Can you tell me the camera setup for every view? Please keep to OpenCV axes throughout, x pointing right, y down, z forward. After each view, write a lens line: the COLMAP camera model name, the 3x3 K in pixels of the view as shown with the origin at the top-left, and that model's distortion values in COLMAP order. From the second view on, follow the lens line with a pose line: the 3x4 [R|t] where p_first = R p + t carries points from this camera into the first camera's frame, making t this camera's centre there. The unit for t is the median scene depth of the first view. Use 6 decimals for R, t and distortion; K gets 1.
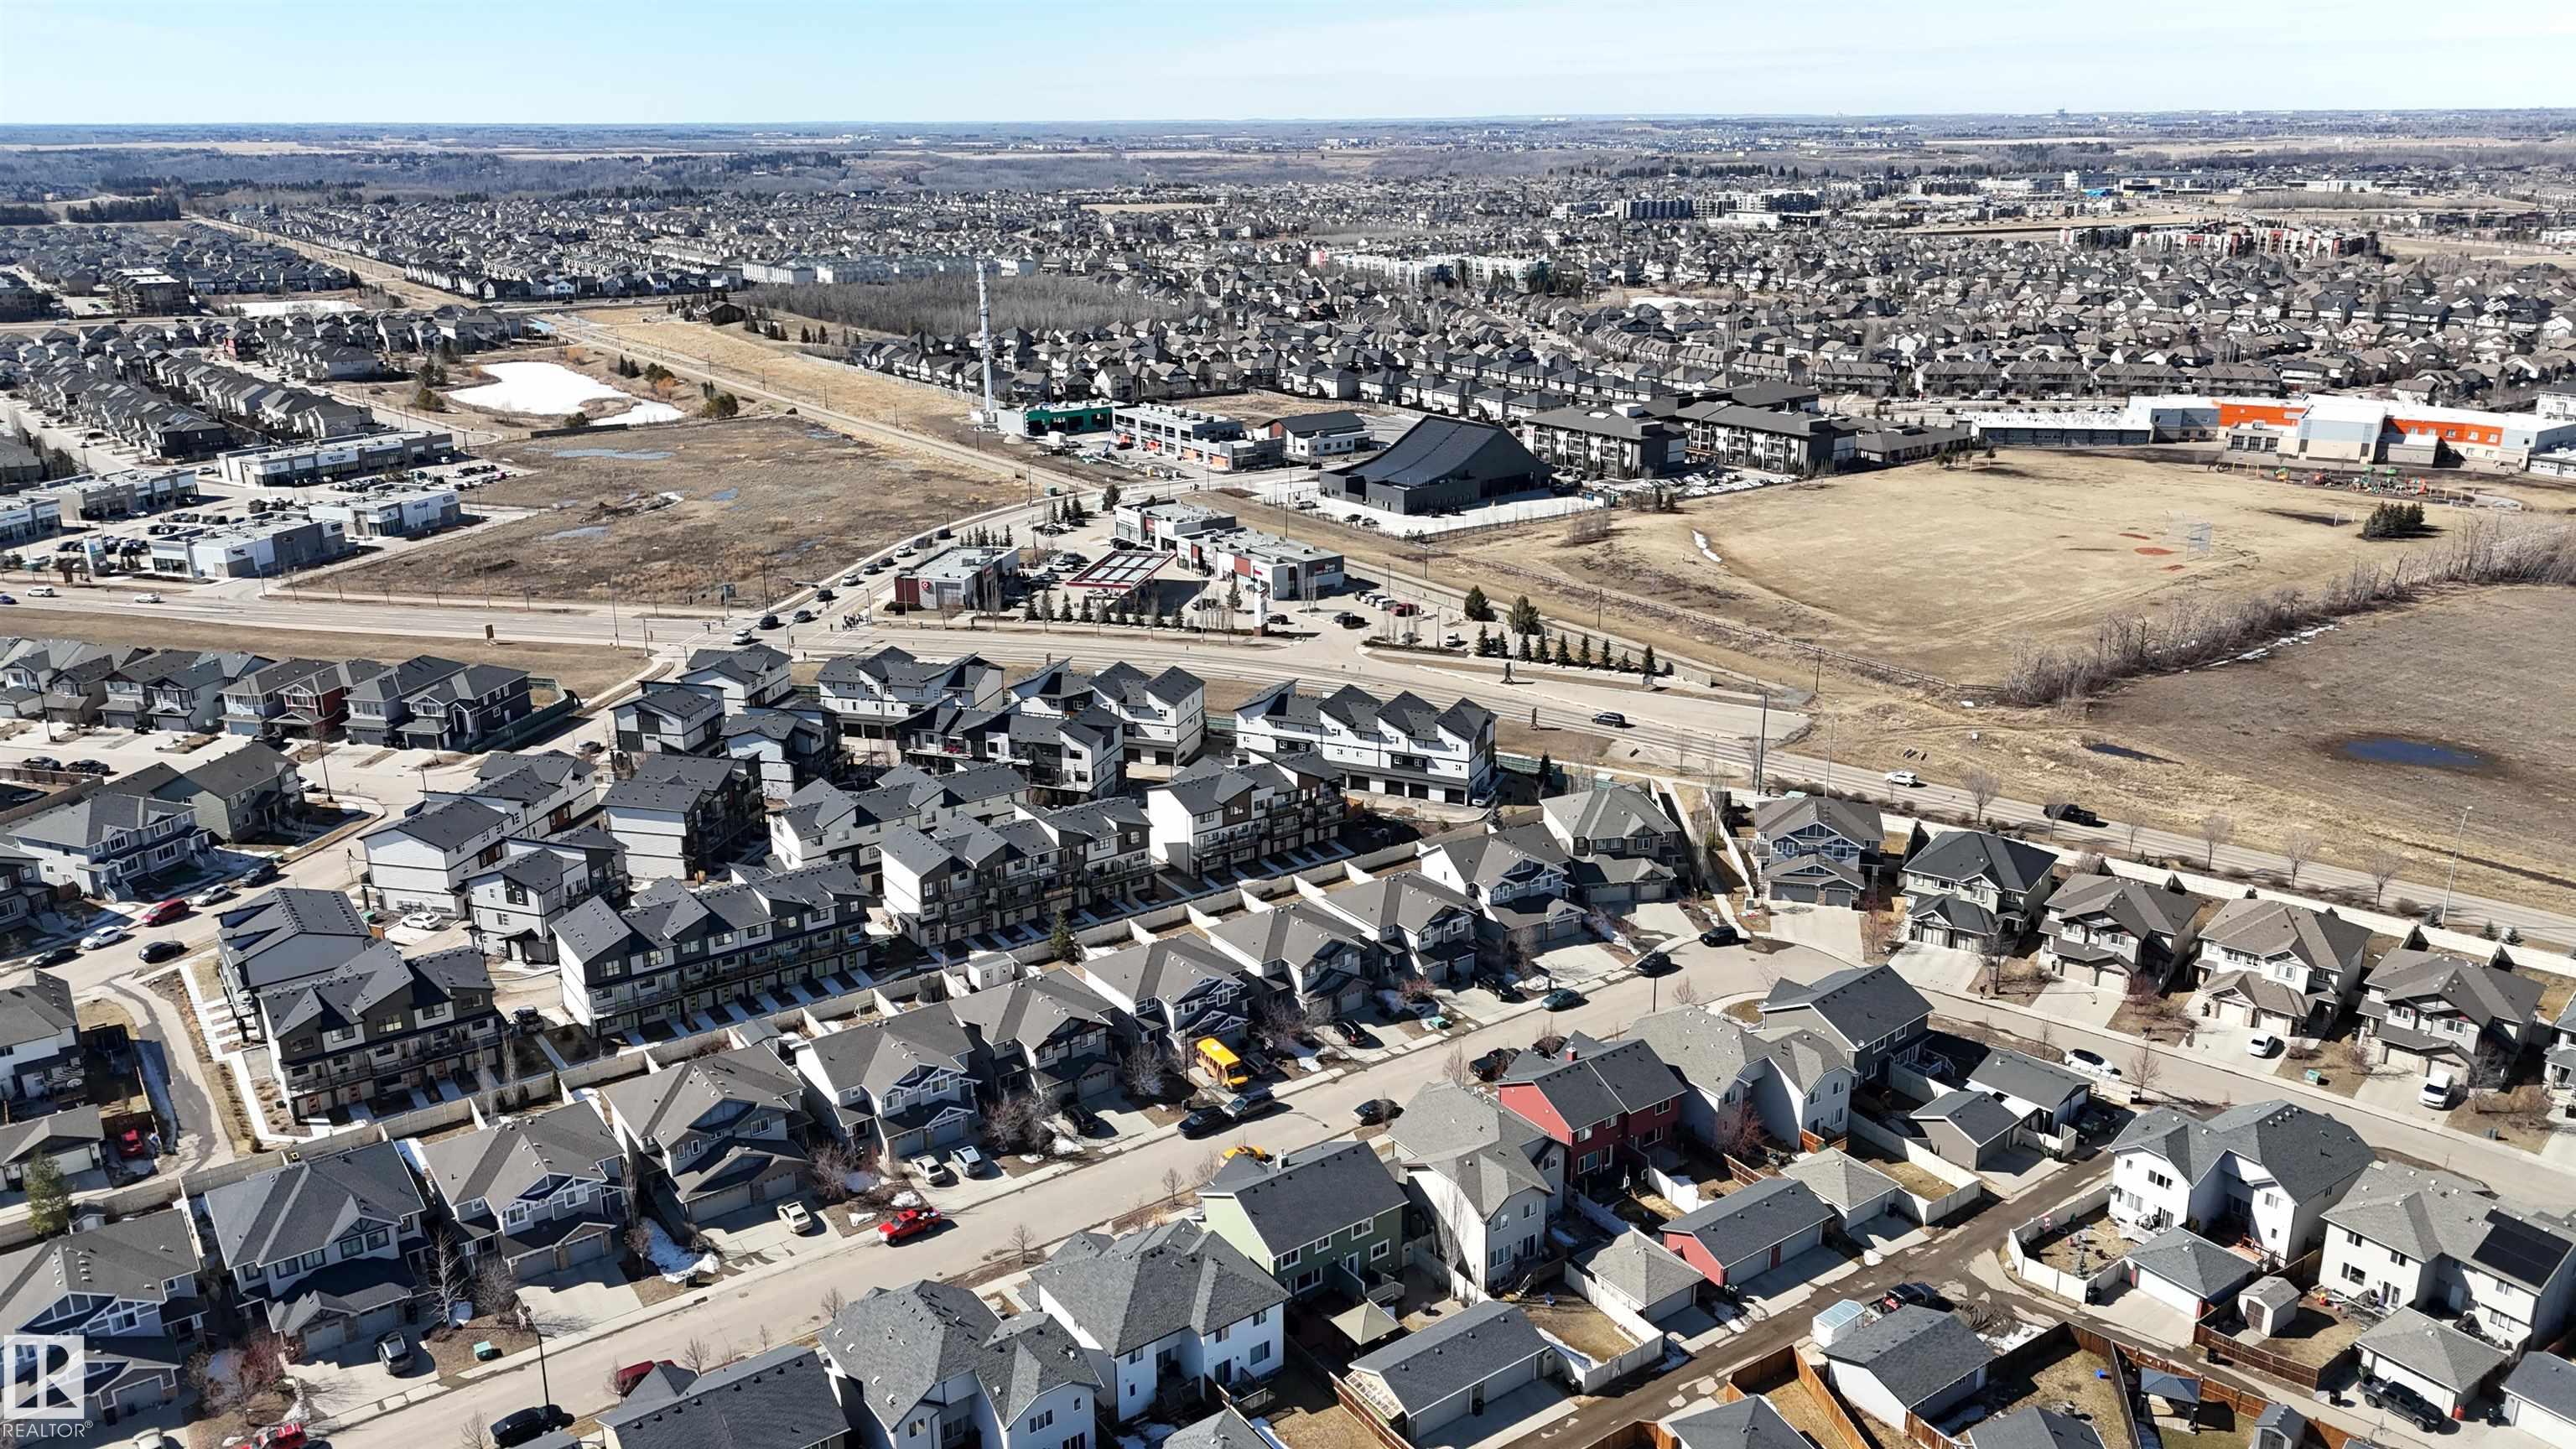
lens RADIAL K [[1866.0, 0, 1292.1], [0, 1866.0, 733.1], [0, 0, 1]] dist [0.088895, -0.104102]
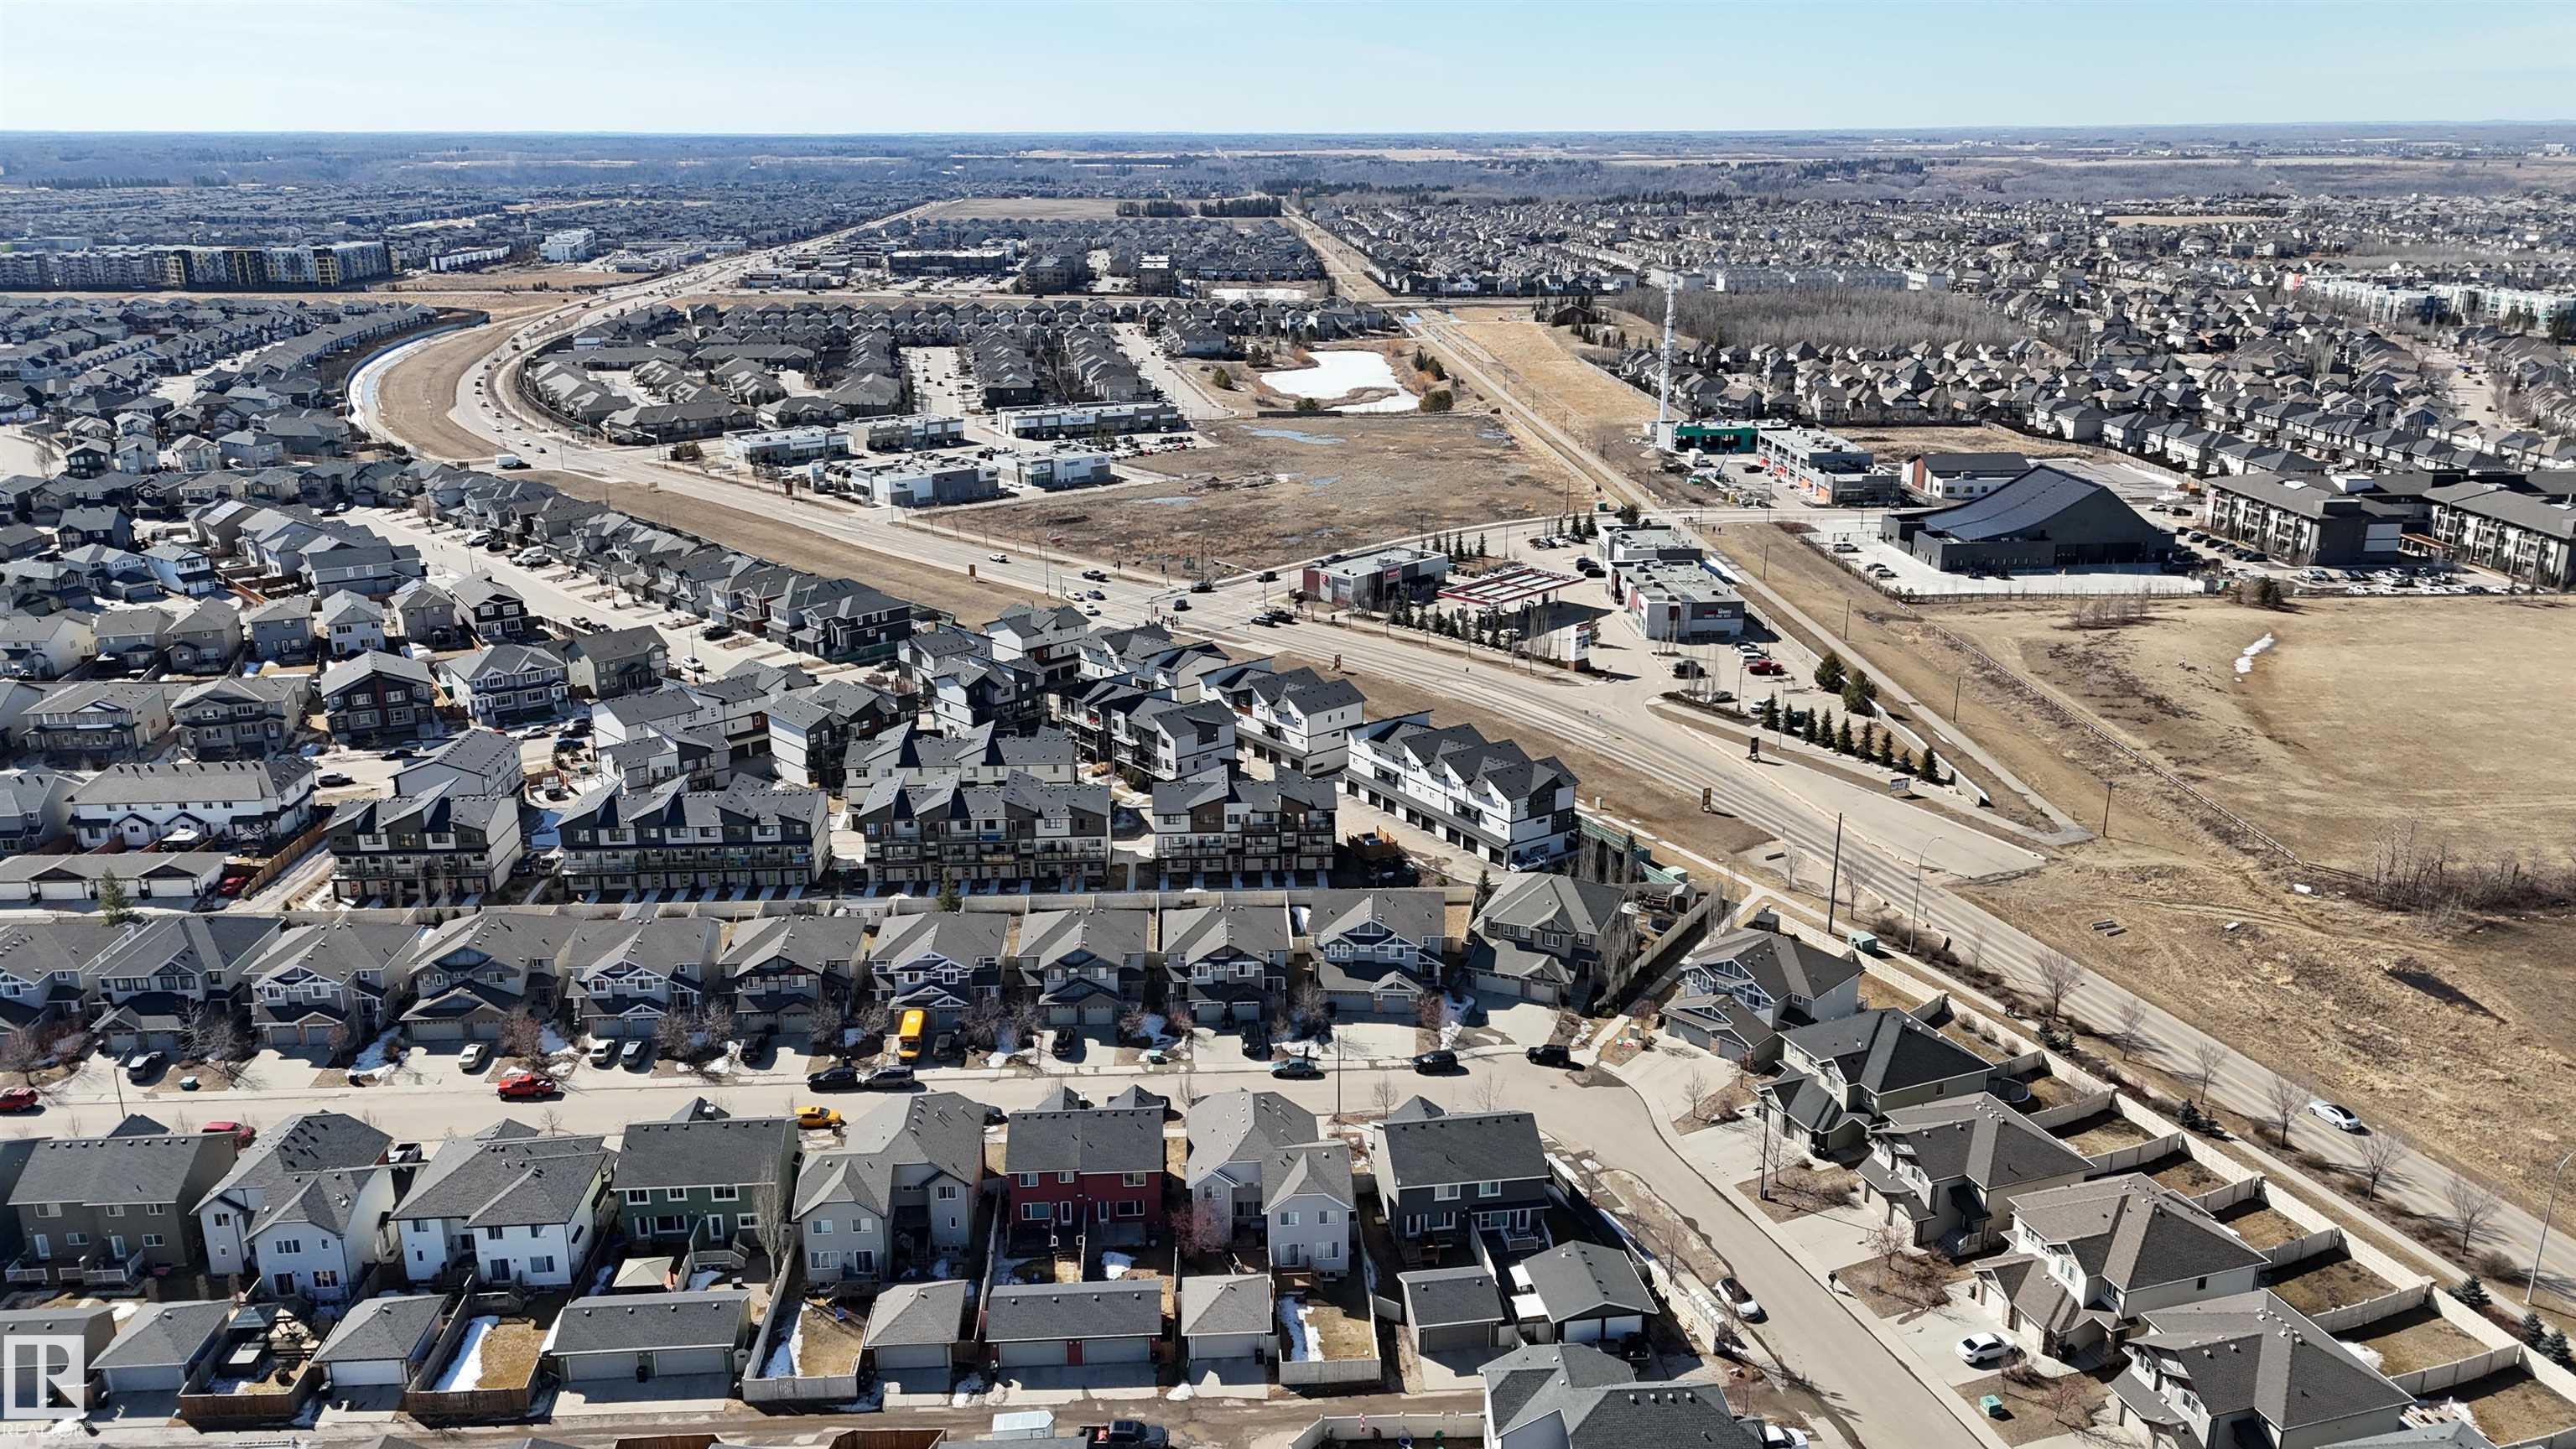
lens RADIAL K [[1866.0, 0, 1292.1], [0, 1866.0, 733.1], [0, 0, 1]] dist [0.088895, -0.104102]
pose [[0.847814, 0.166293, -0.503545, 0.355082], [-0.167785, 0.984896, 0.042757, -0.038397], [0.503049, 0.048237, 0.862910, 0.109035]]
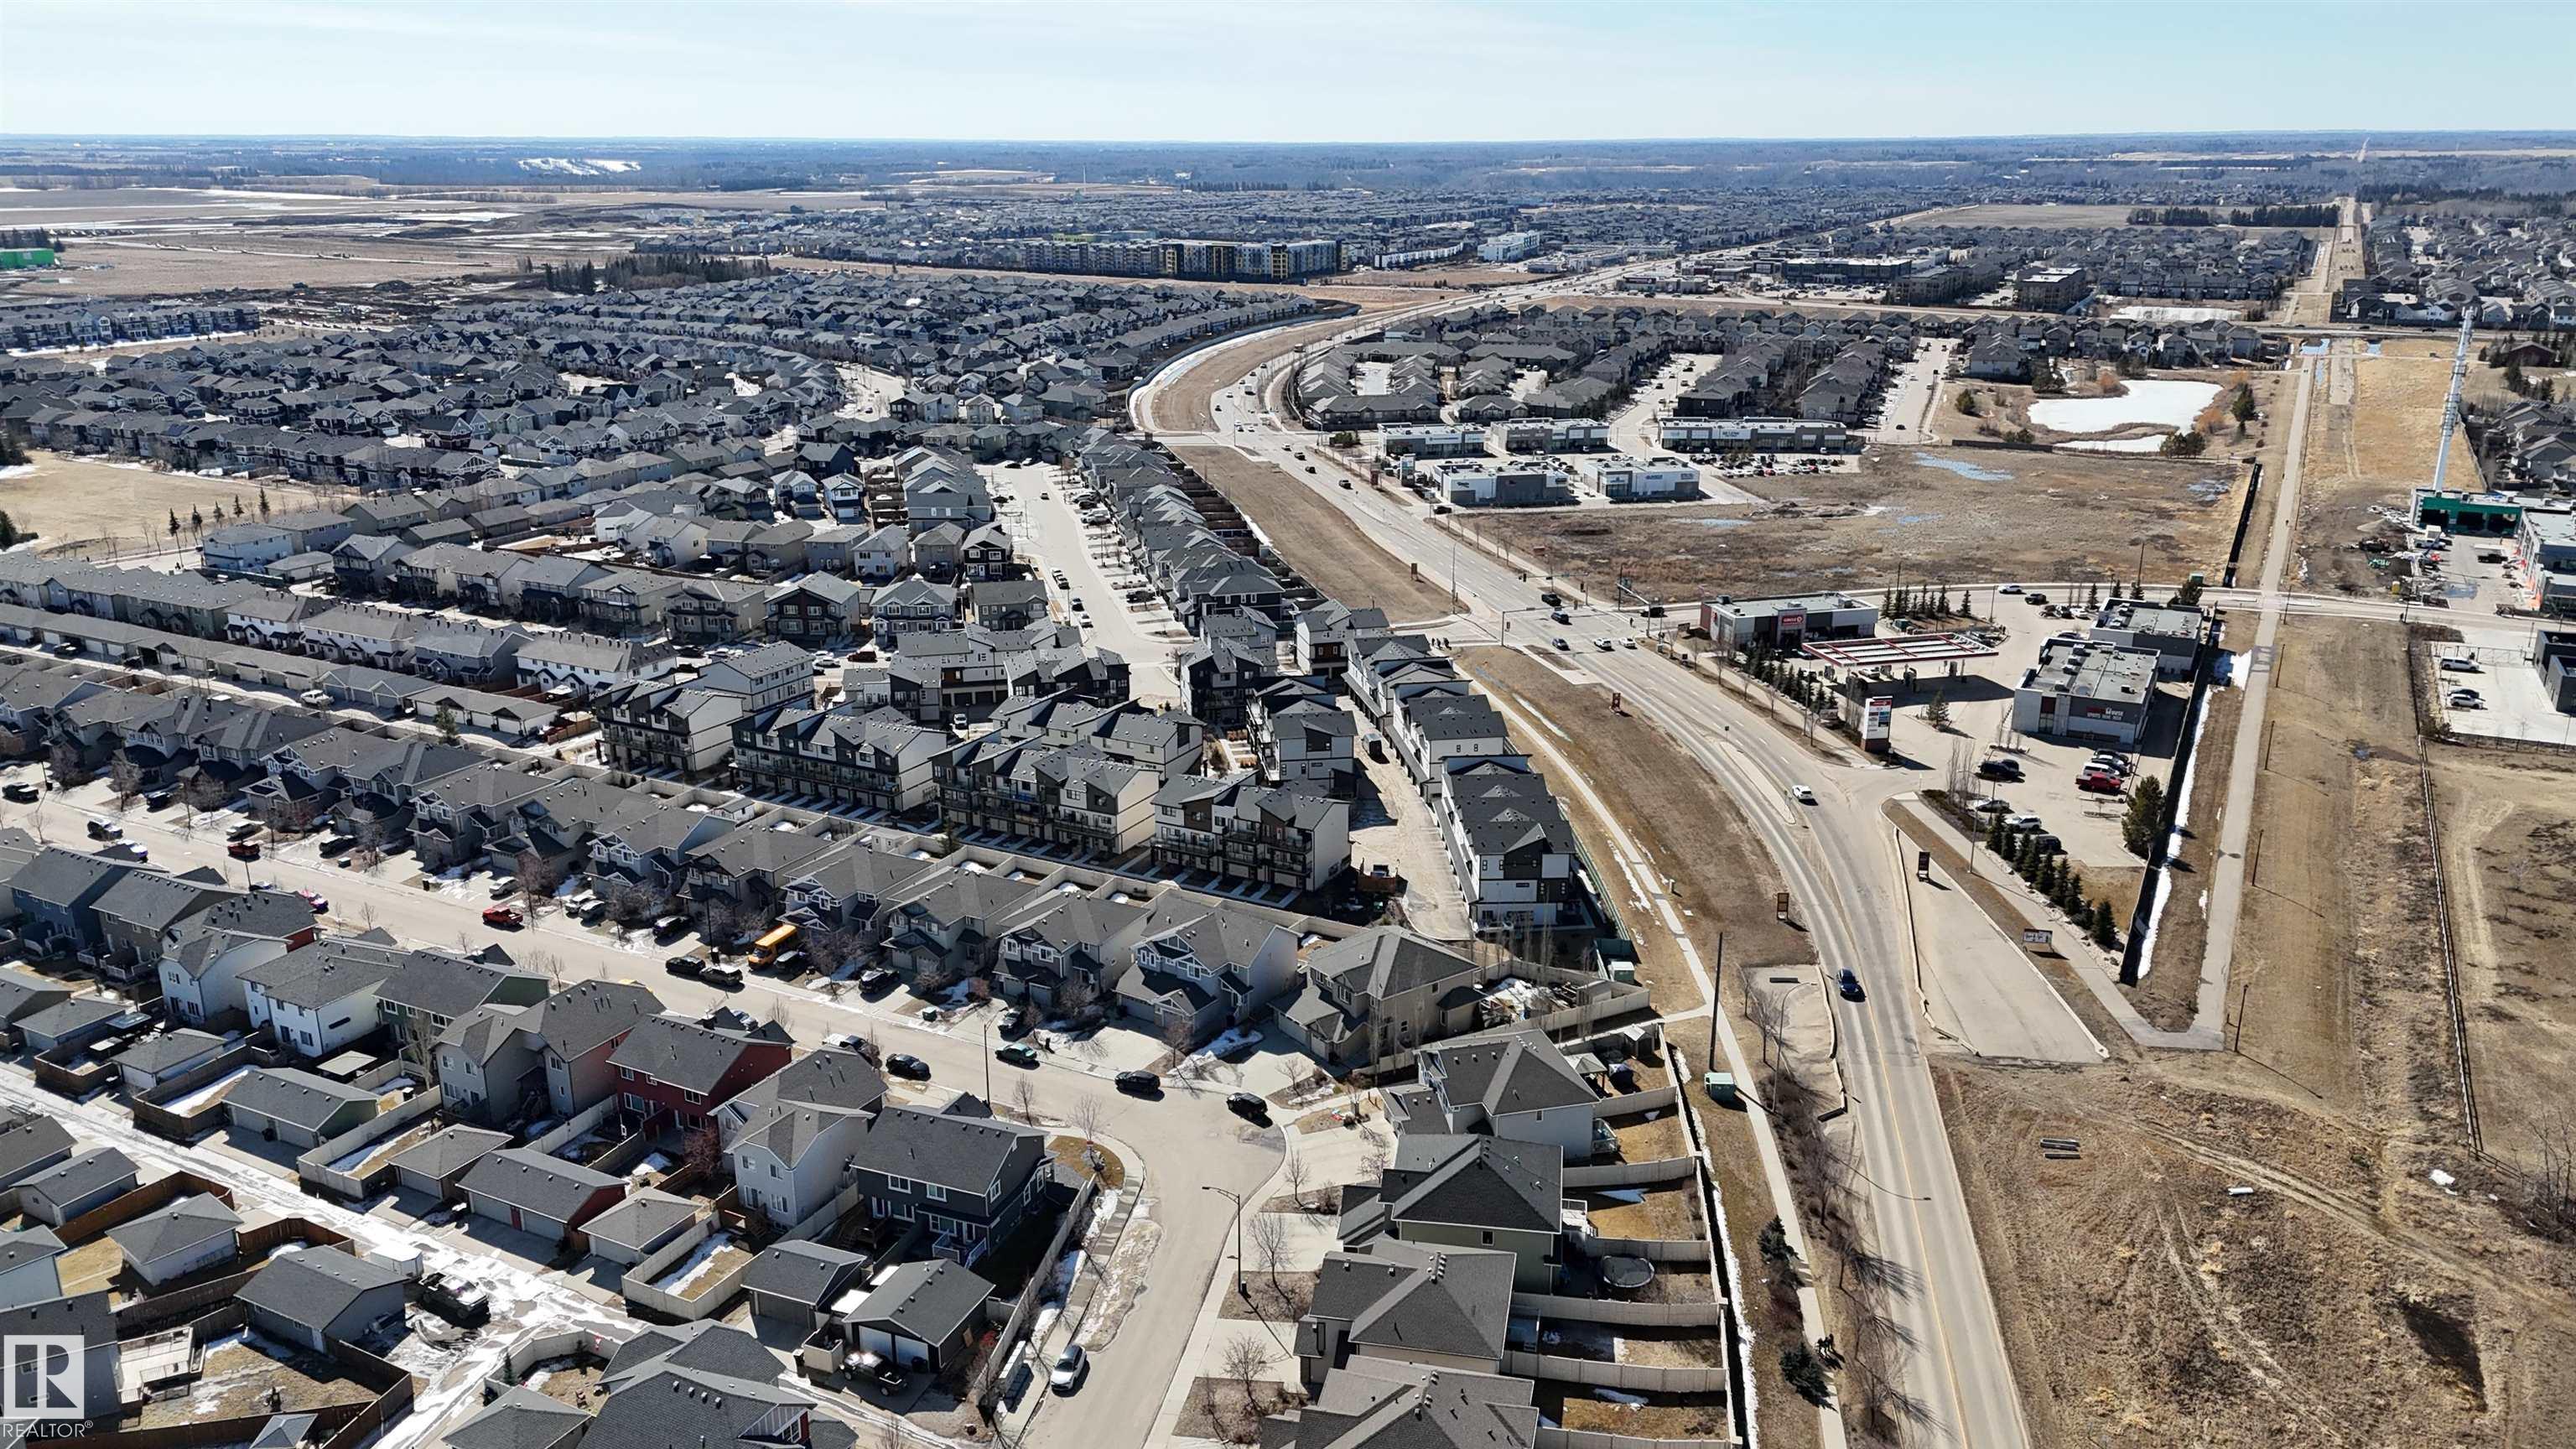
lens RADIAL K [[1866.0, 0, 1292.1], [0, 1866.0, 733.1], [0, 0, 1]] dist [0.088895, -0.104102]
pose [[0.453597, 0.273842, -0.848092, 0.592066], [-0.276926, 0.947824, 0.157932, -0.124047], [0.847090, 0.163221, 0.505764, 0.365465]]
